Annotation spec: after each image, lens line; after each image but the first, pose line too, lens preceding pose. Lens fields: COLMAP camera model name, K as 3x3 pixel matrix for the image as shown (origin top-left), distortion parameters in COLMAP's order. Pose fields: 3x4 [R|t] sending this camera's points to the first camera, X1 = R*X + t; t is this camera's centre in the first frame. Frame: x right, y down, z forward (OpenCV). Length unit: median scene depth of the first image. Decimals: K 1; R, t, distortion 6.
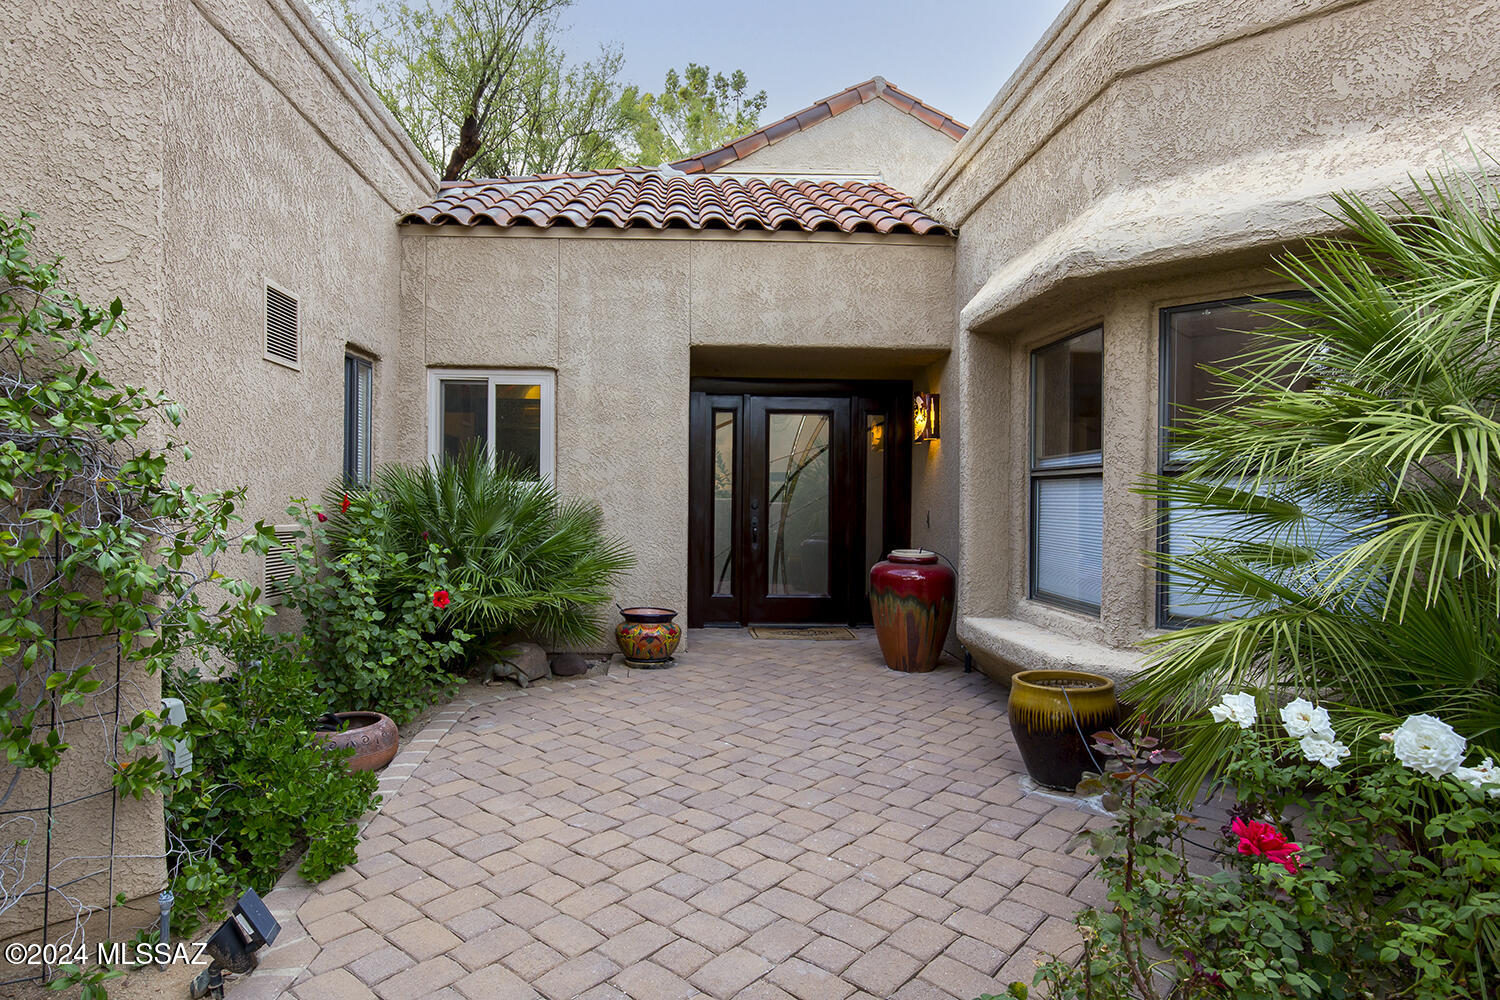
lens RADIAL K [[832.9, 0, 674.8], [0, 832.9, 468.5], [0, 0, 1]] dist [0.003519, 0.001710]
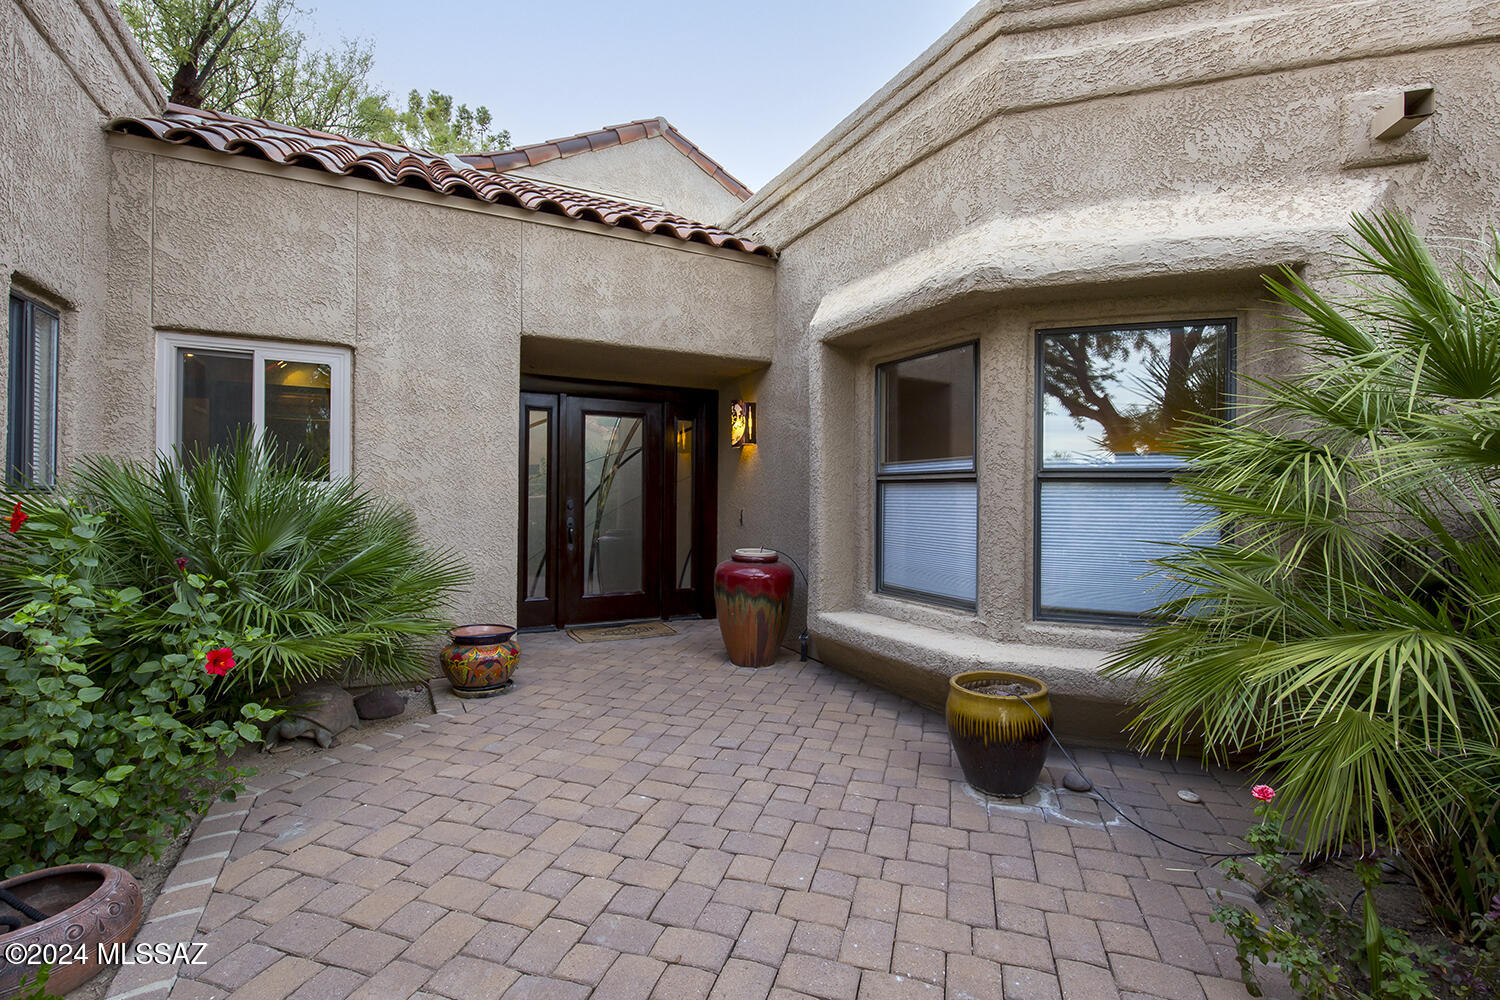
lens RADIAL K [[683.6, 0, 741.9], [0, 683.6, 475.0], [0, 0, 1]] dist [0.005556, -0.000056]
pose [[0.896422, 0.009189, 0.443106, -0.113066], [-0.013174, 0.999896, 0.005916, -0.000082], [-0.443005, -0.011141, 0.896450, 0.245283]]
